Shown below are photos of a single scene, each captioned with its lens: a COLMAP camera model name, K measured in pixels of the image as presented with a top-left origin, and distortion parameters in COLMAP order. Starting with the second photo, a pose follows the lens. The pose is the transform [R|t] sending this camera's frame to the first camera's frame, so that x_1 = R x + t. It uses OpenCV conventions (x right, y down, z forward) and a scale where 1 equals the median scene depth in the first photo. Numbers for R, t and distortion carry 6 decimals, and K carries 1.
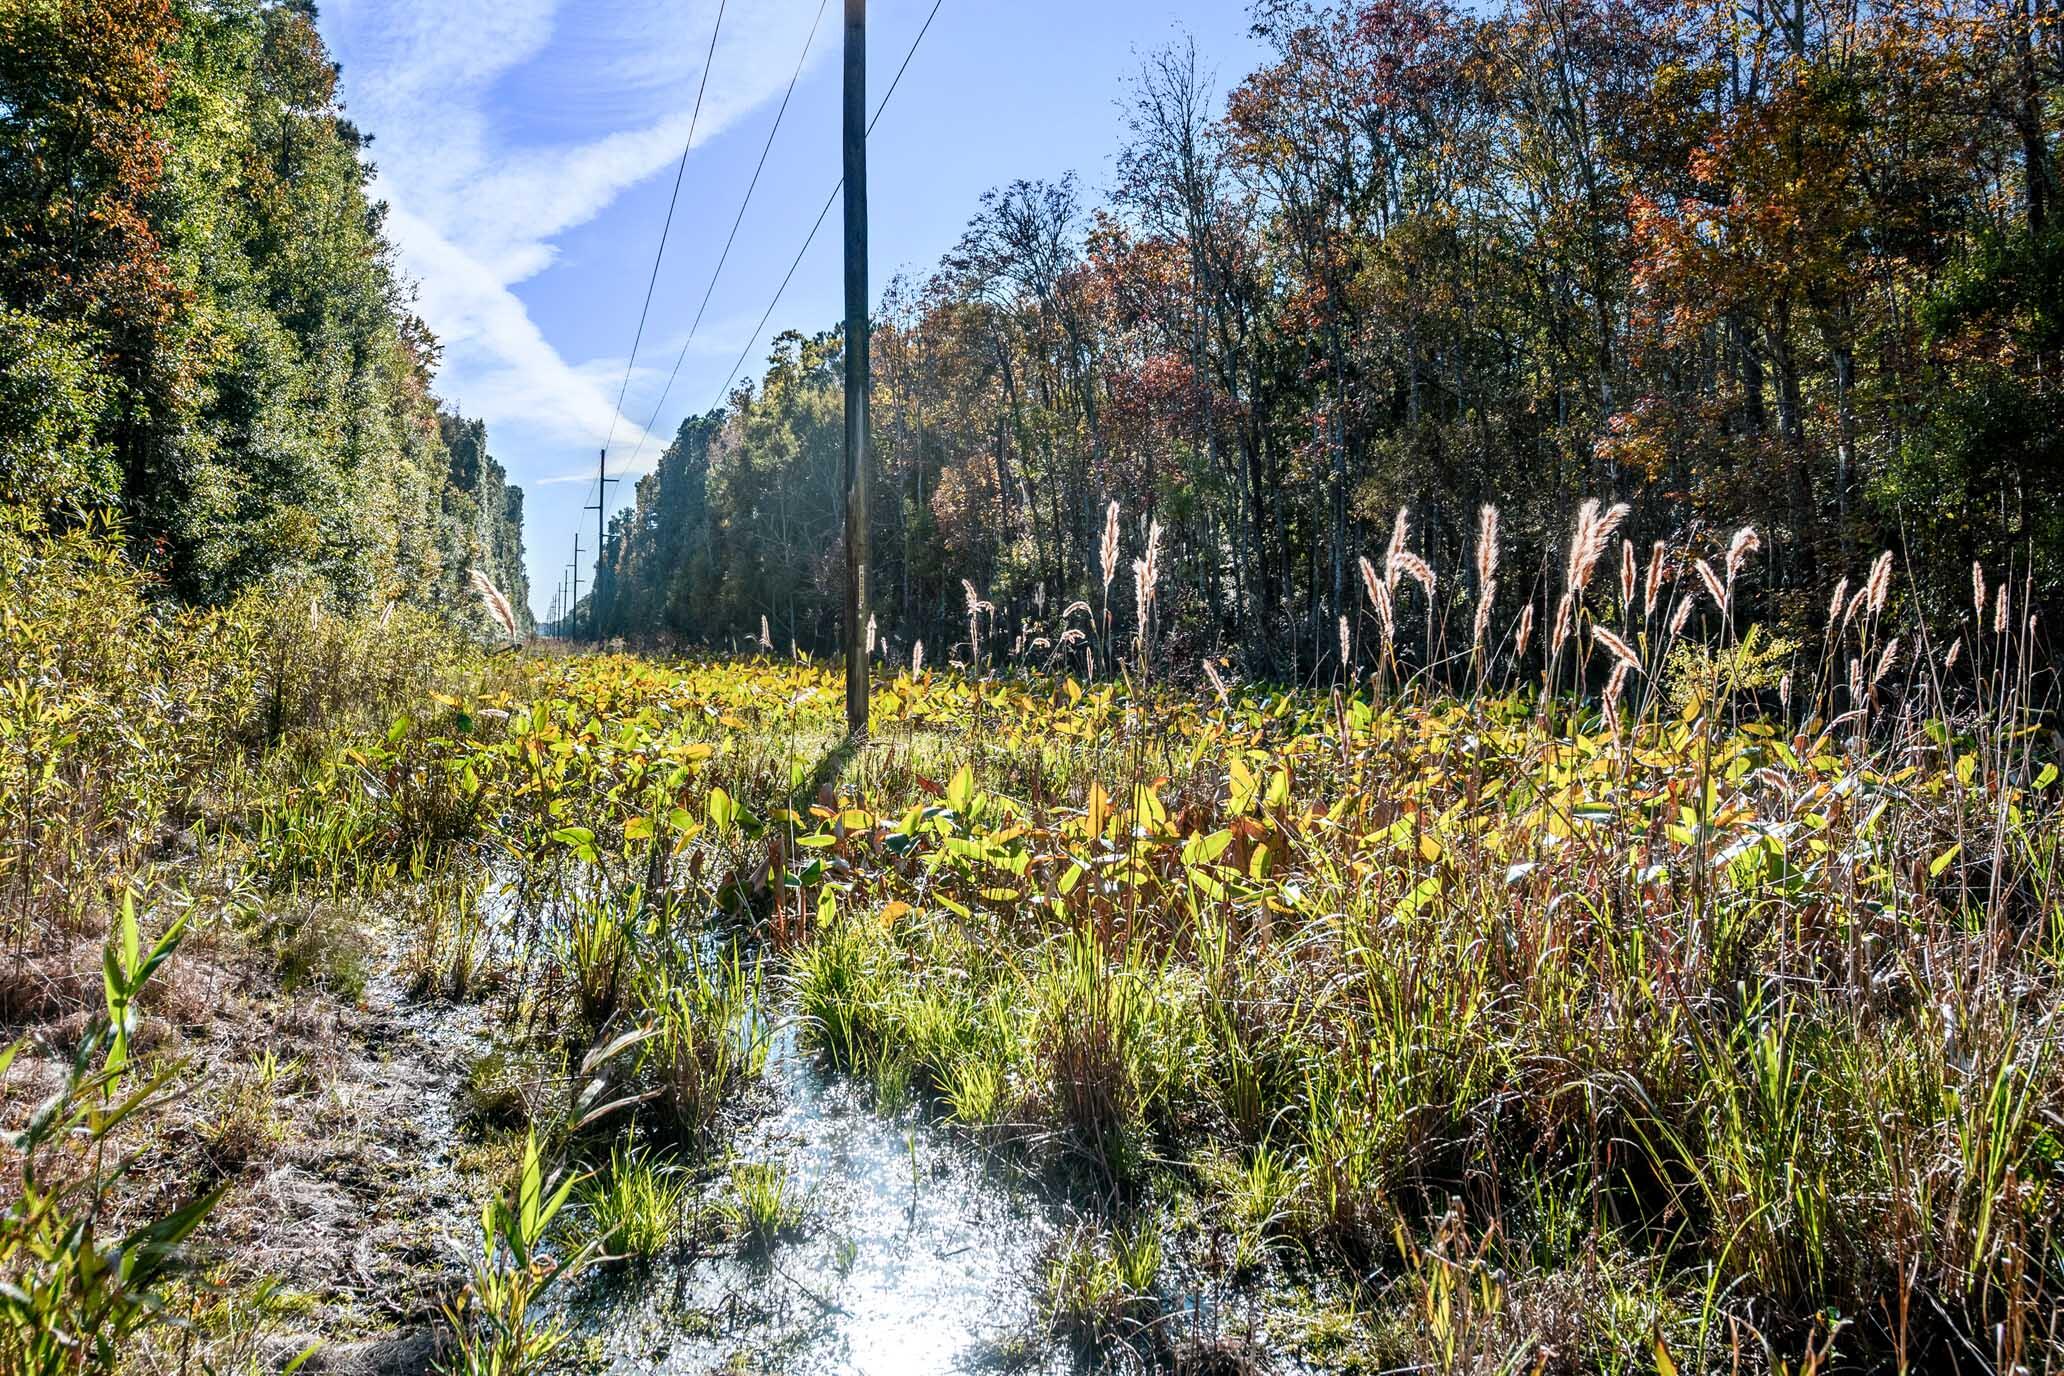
lens RADIAL K [[1493.4, 0, 1032.0], [0, 1493.4, 688.0], [0, 0, 1]] dist [0.066654, -0.000353]
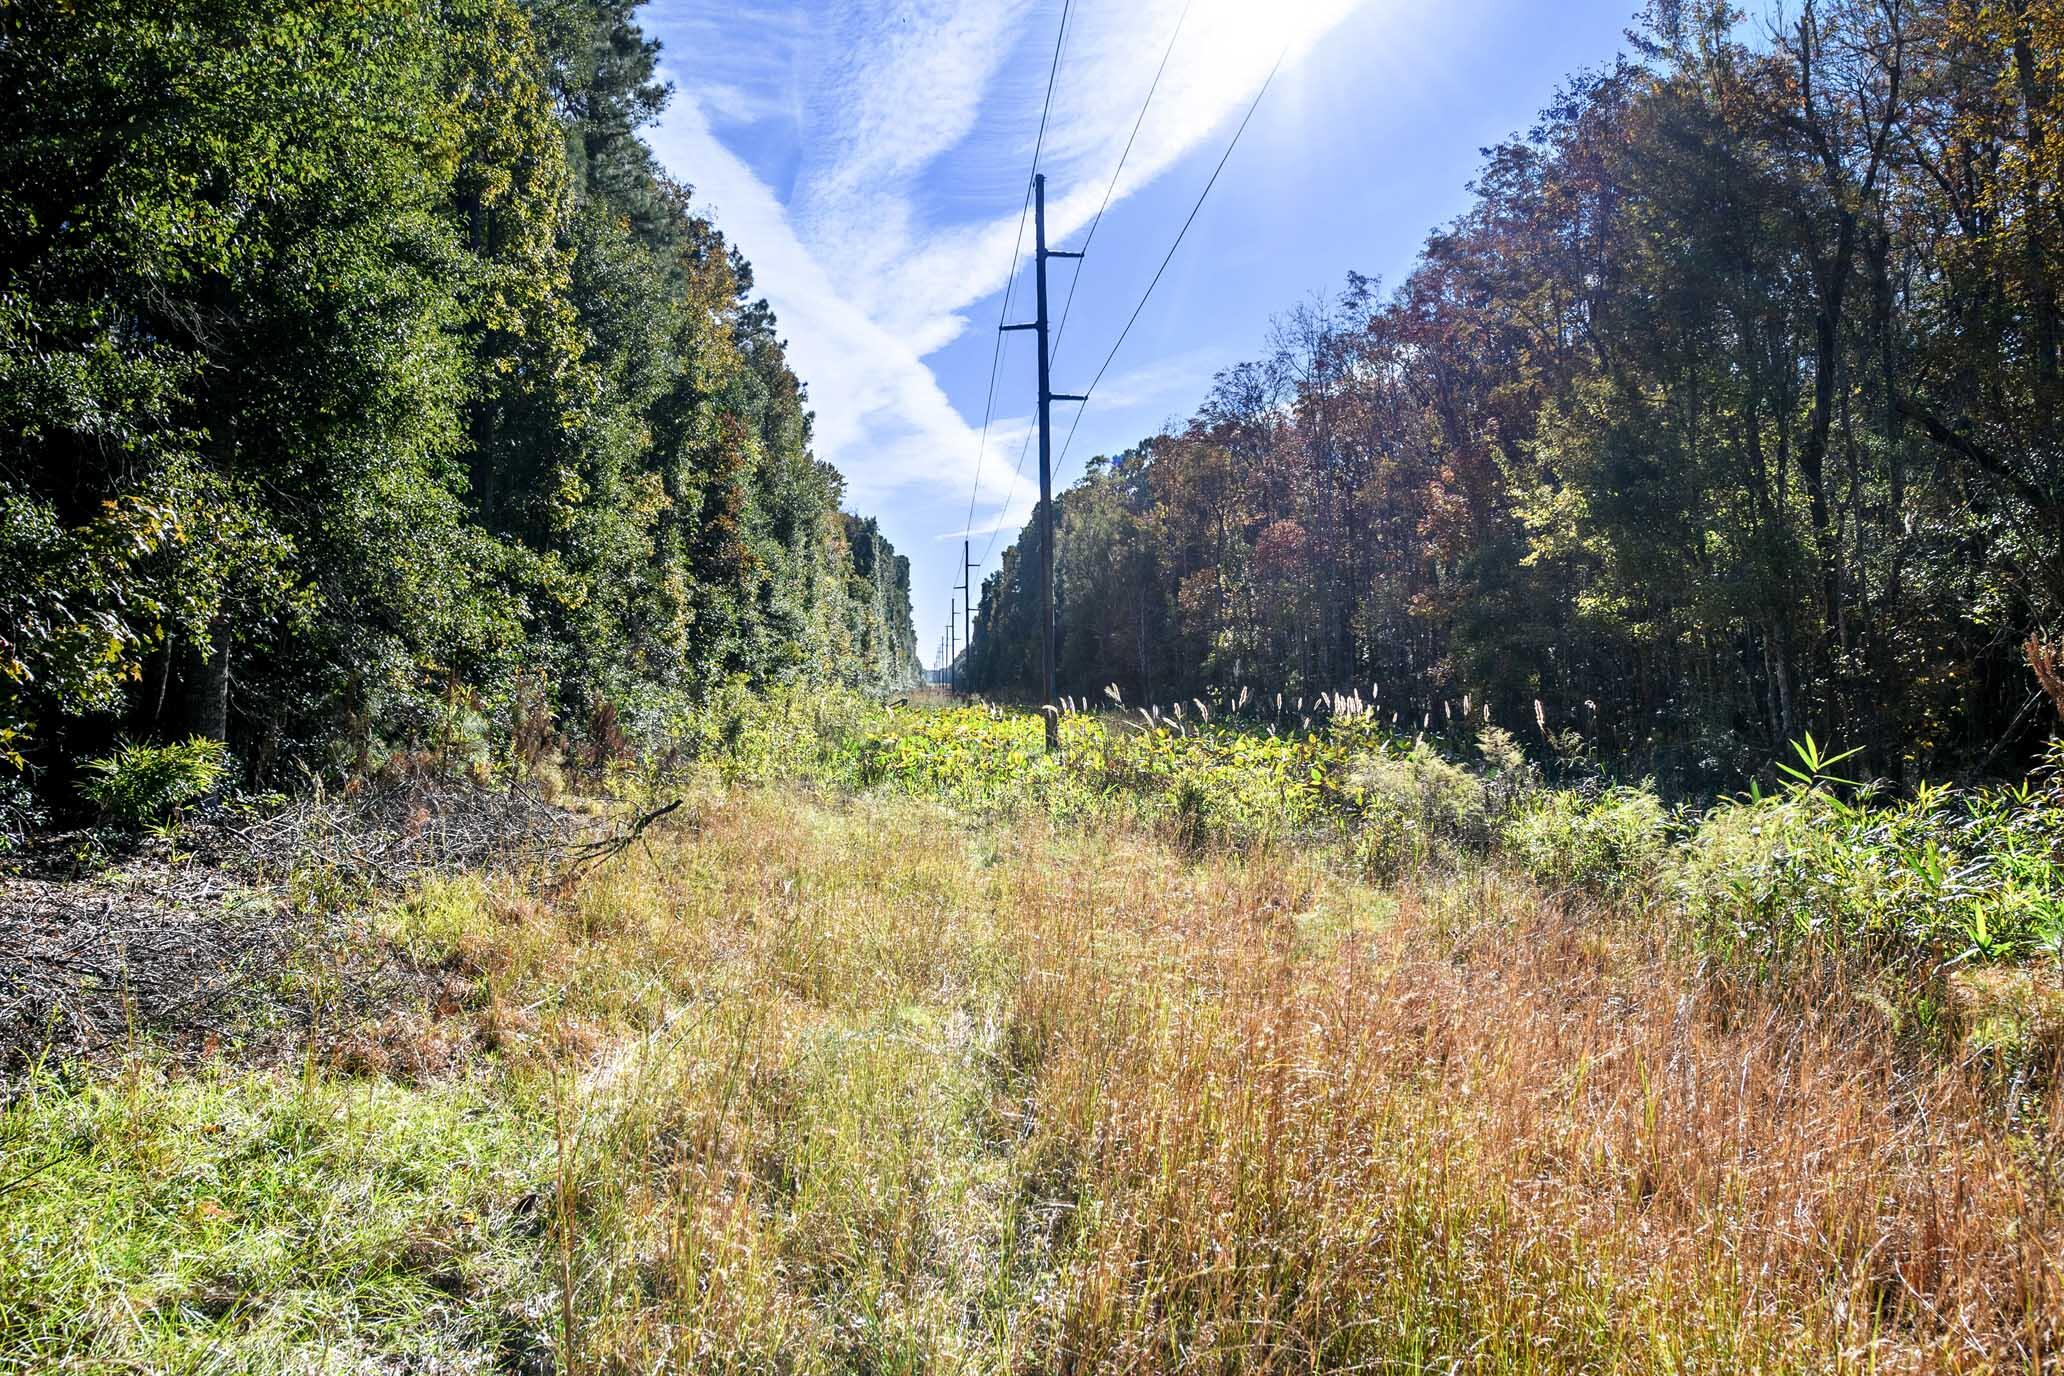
lens RADIAL K [[1493.4, 0, 1032.0], [0, 1493.4, 688.0], [0, 0, 1]] dist [0.066654, -0.000353]
pose [[0.967871, 0.035563, -0.248920, 0.044069], [-0.044091, 0.998613, -0.028764, 0.001174], [0.247551, 0.038815, 0.968097, -0.100464]]
